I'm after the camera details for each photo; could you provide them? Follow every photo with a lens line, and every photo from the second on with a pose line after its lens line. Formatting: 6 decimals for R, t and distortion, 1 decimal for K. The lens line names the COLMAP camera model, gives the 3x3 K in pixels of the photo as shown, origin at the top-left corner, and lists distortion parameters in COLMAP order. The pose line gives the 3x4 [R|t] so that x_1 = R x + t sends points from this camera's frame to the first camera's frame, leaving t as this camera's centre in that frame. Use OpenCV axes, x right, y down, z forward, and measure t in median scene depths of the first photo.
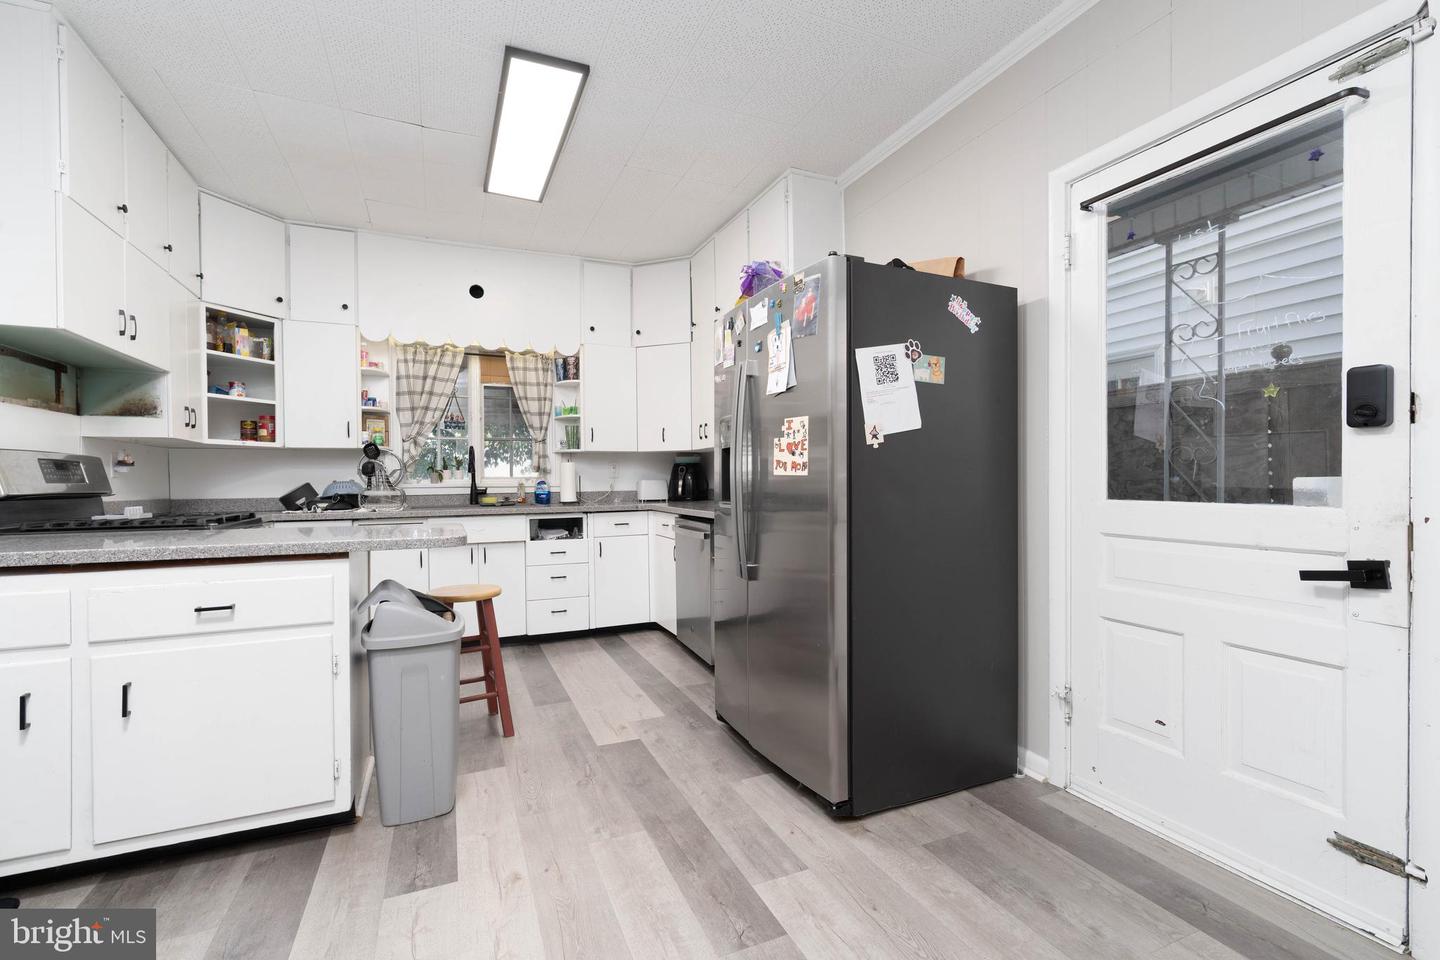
lens RADIAL K [[628.5, 0, 717.2], [0, 628.5, 481.6], [0, 0, 1]] dist [0.002624, 0.000921]
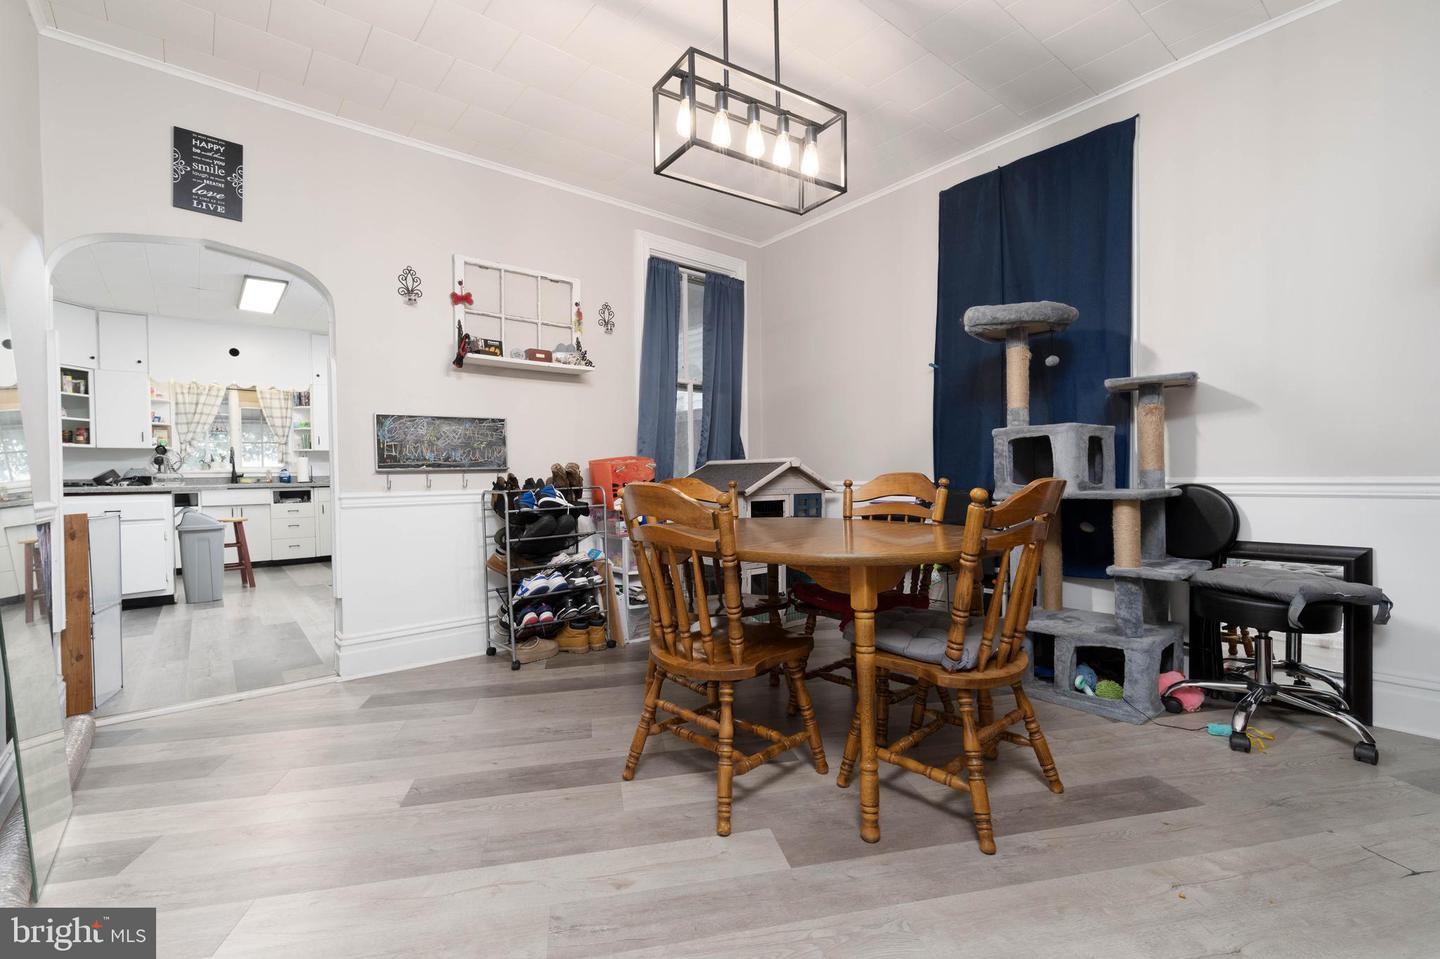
lens RADIAL K [[628.5, 0, 719.4], [0, 628.5, 483.1], [0, 0, 1]] dist [0.002624, 0.000921]
pose [[0.961844, -0.010524, 0.273396, 0.372088], [0.009659, 0.999943, 0.004511, 0.041146], [-0.273428, -0.001698, 0.961891, -0.902127]]
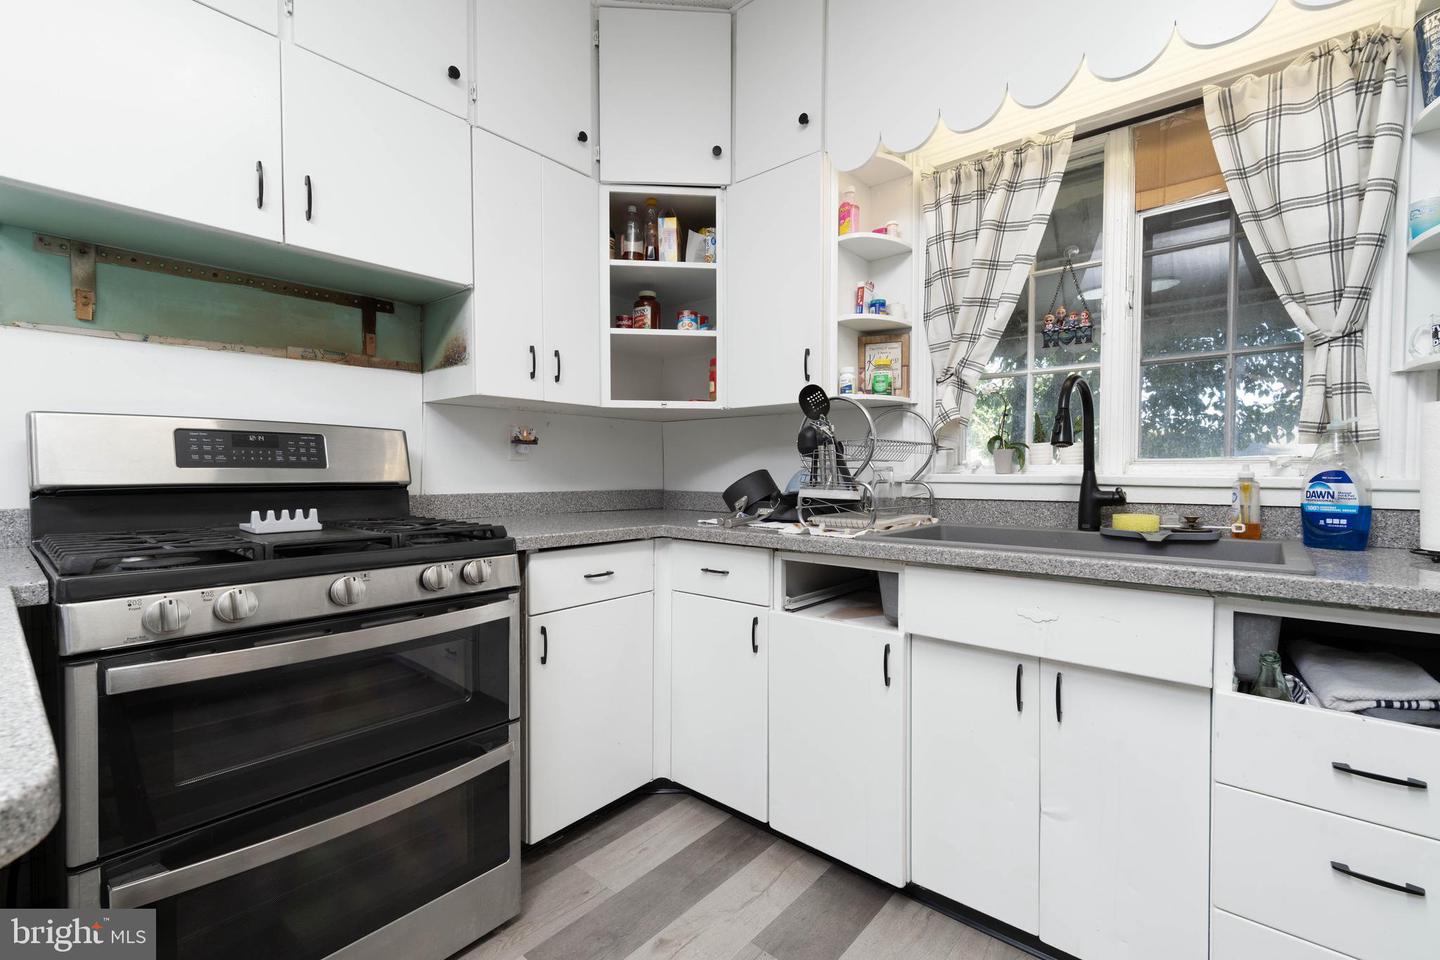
lens RADIAL K [[628.5, 0, 718.1], [0, 628.5, 484.1], [0, 0, 1]] dist [0.002624, 0.000921]
pose [[0.426615, 0.030188, -0.903930, -0.143375], [-0.007394, 0.999526, 0.029890, -0.001534], [0.904403, -0.006068, 0.426636, 0.655498]]
